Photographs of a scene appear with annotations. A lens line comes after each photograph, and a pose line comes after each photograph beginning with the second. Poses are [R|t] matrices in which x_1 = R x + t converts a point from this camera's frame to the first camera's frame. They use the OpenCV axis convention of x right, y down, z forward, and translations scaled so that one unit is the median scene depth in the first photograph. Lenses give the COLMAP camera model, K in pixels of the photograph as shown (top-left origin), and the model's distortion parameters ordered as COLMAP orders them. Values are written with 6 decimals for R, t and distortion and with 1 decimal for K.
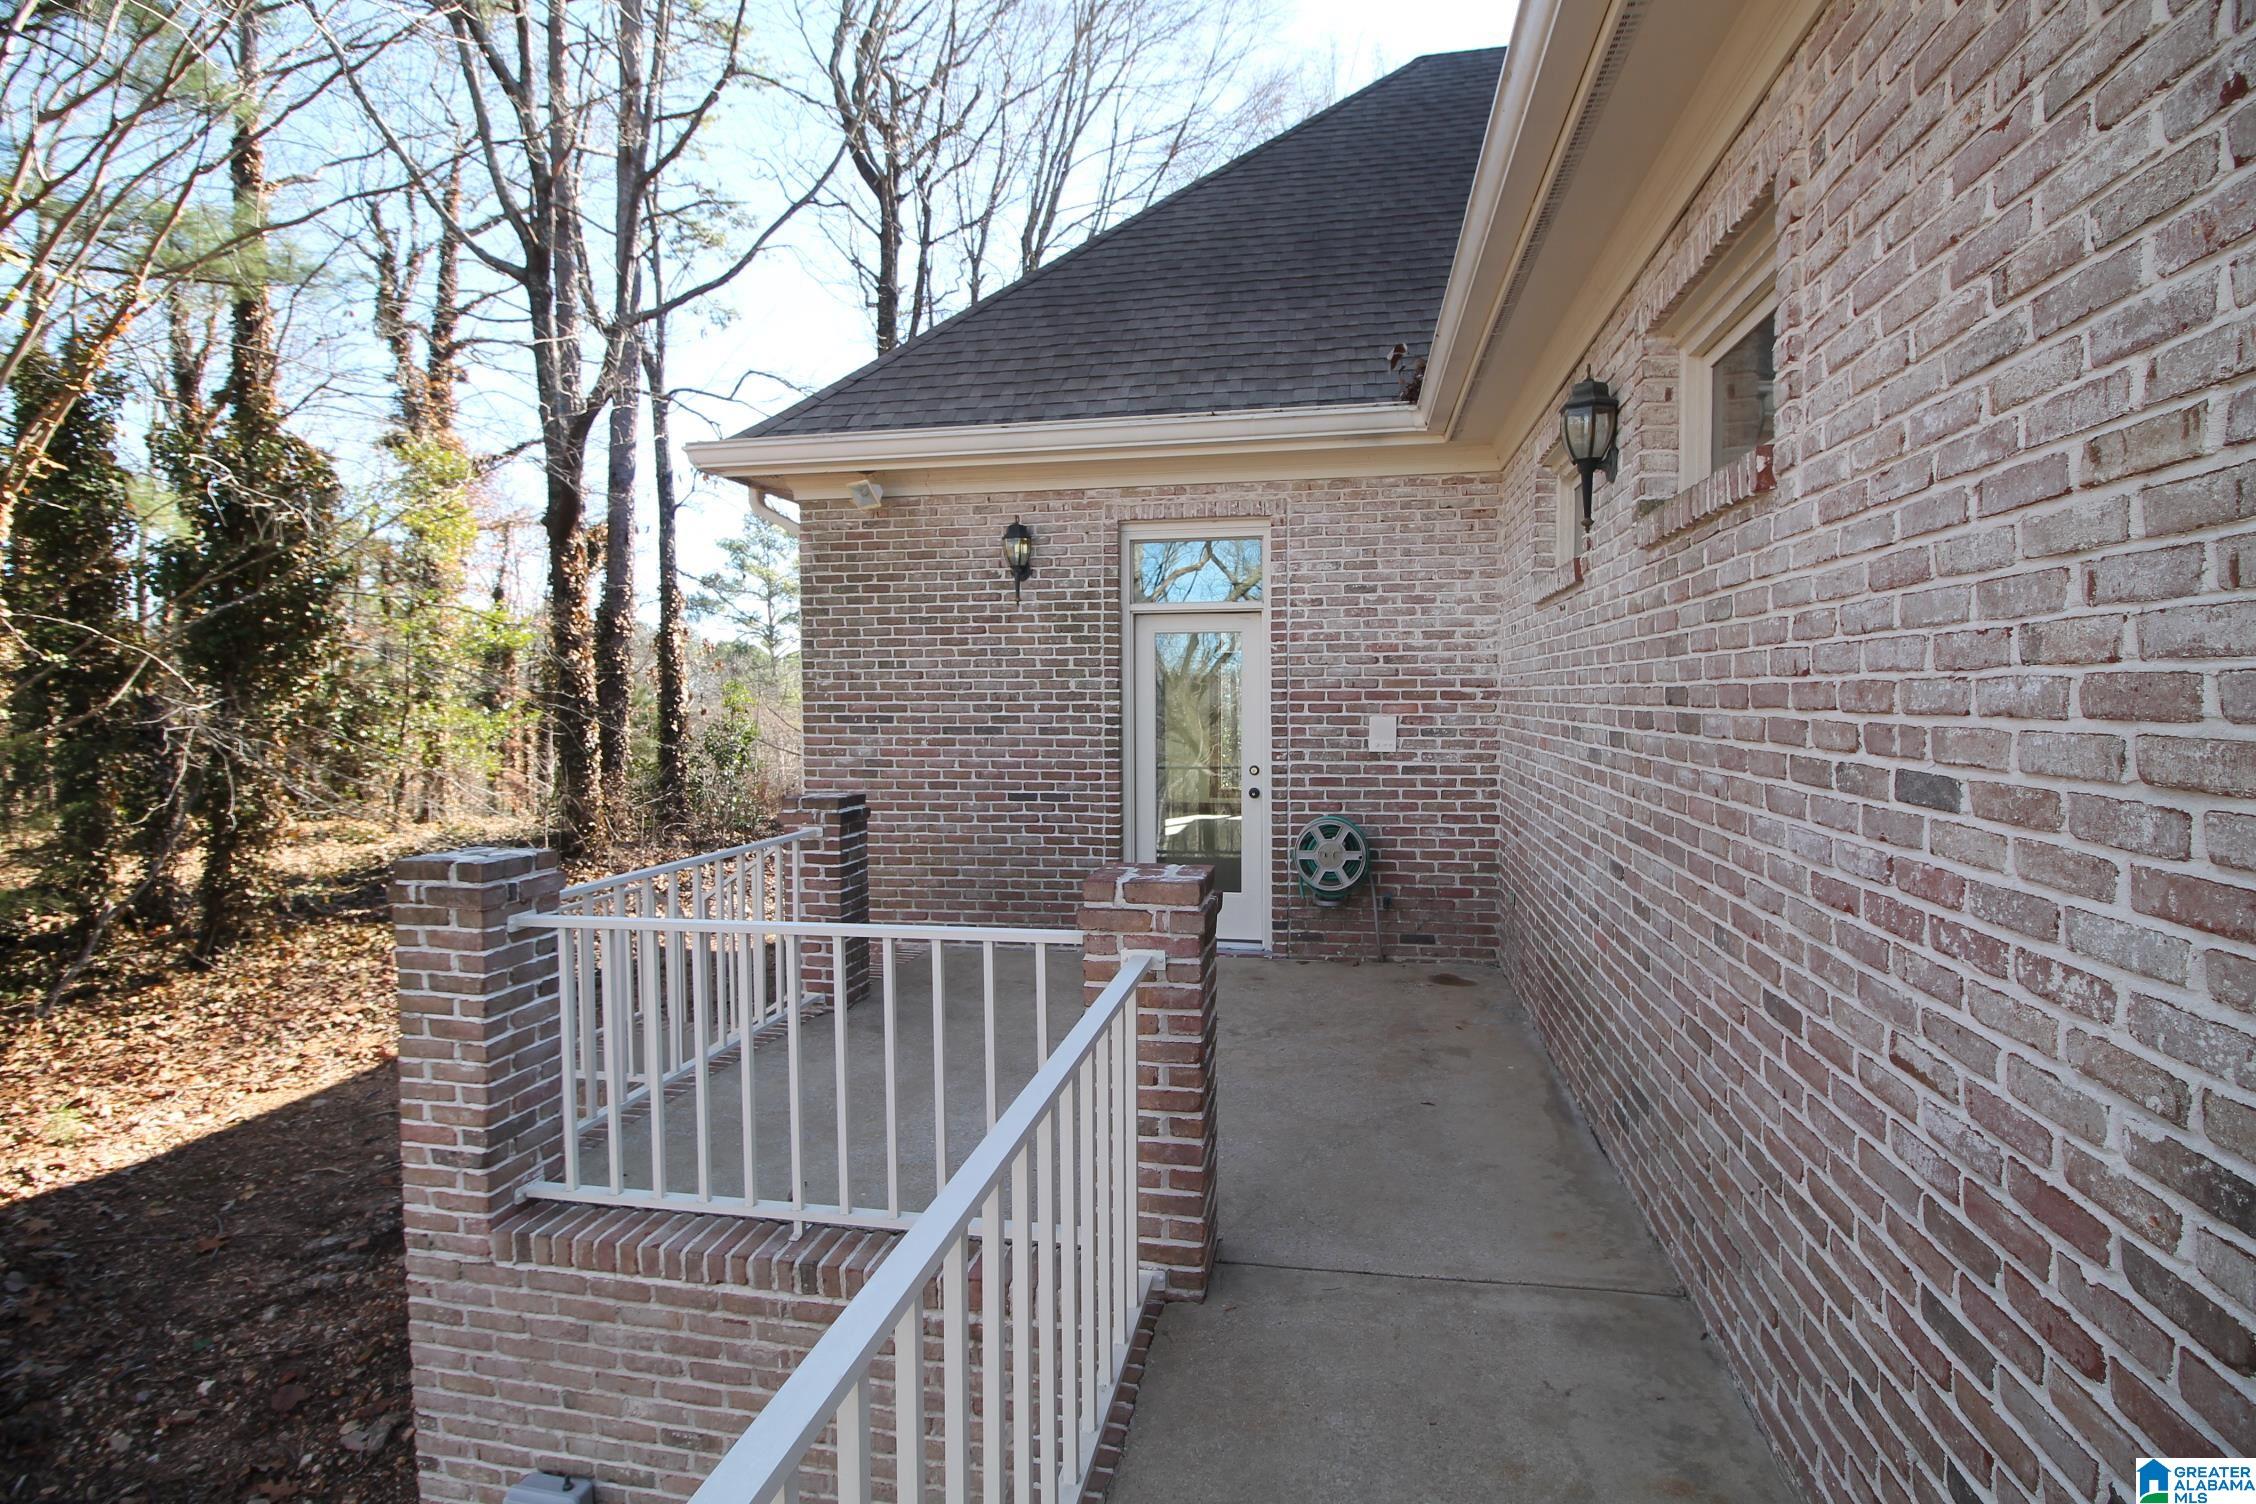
lens RADIAL K [[1057.9, 0, 1125.3], [0, 1057.9, 749.6], [0, 0, 1]] dist [-0.008951, -0.008248]
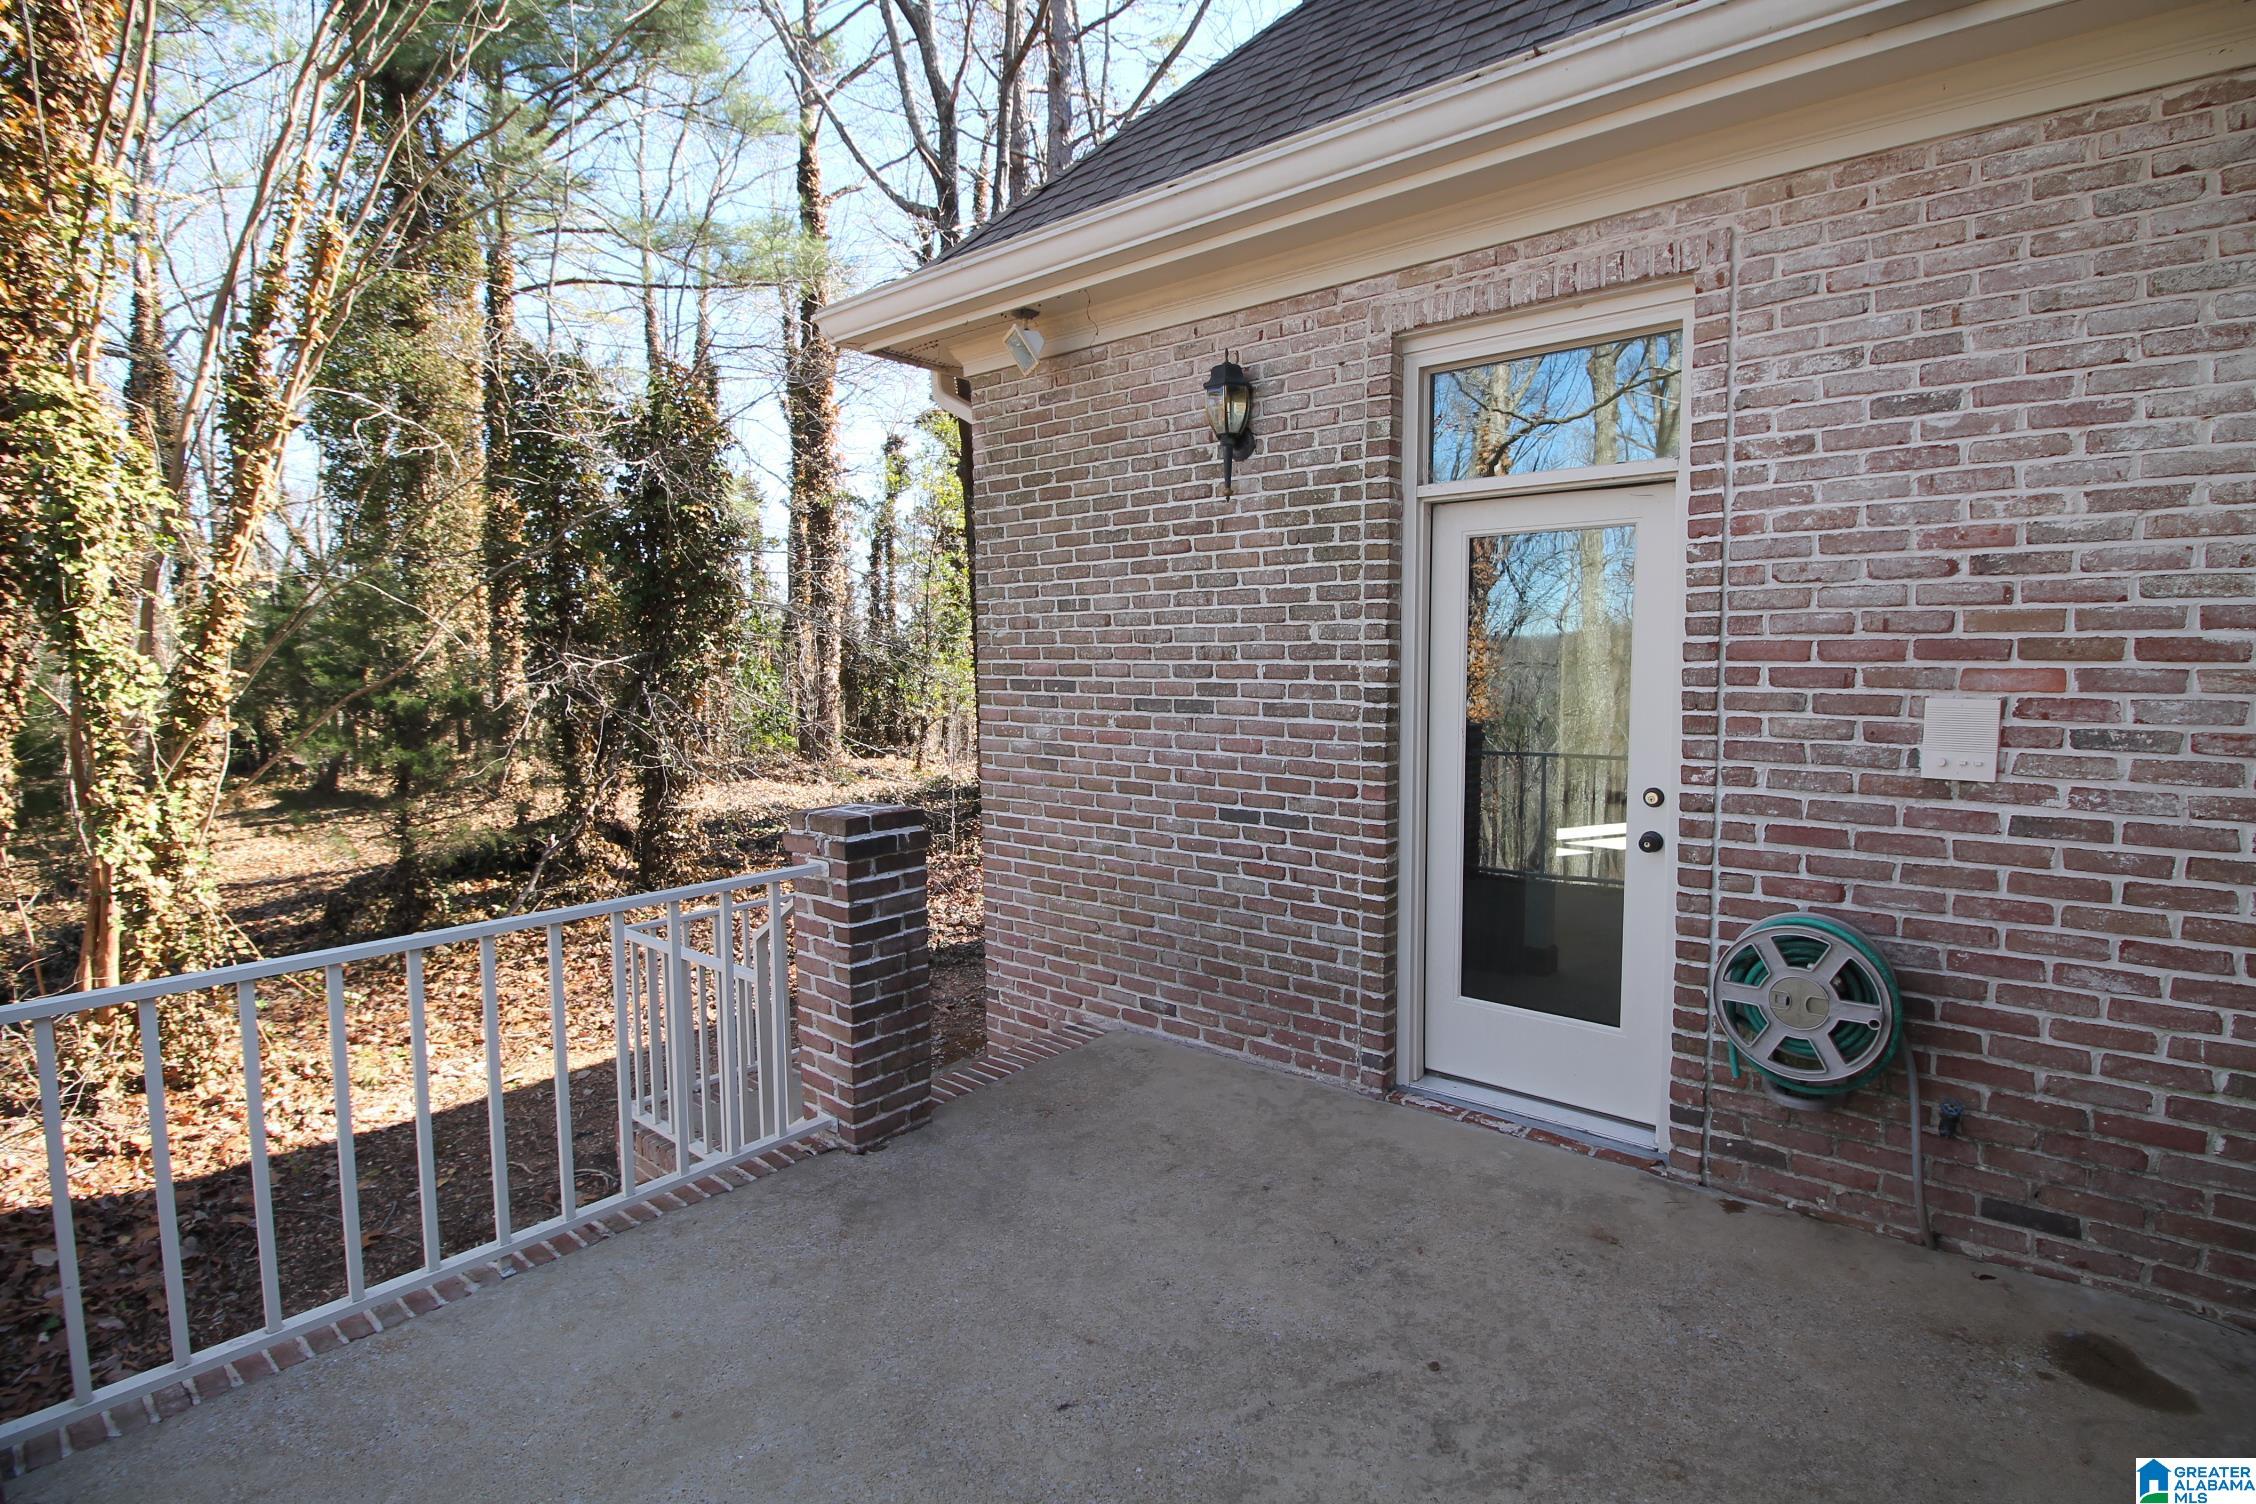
lens RADIAL K [[1057.9, 0, 1134.0], [0, 1057.9, 744.4], [0, 0, 1]] dist [-0.008951, -0.008248]
pose [[0.879328, 0.037768, -0.474716, 0.143588], [-0.016407, 0.998661, 0.049061, -0.026764], [0.475933, -0.035352, 0.878771, 0.442280]]
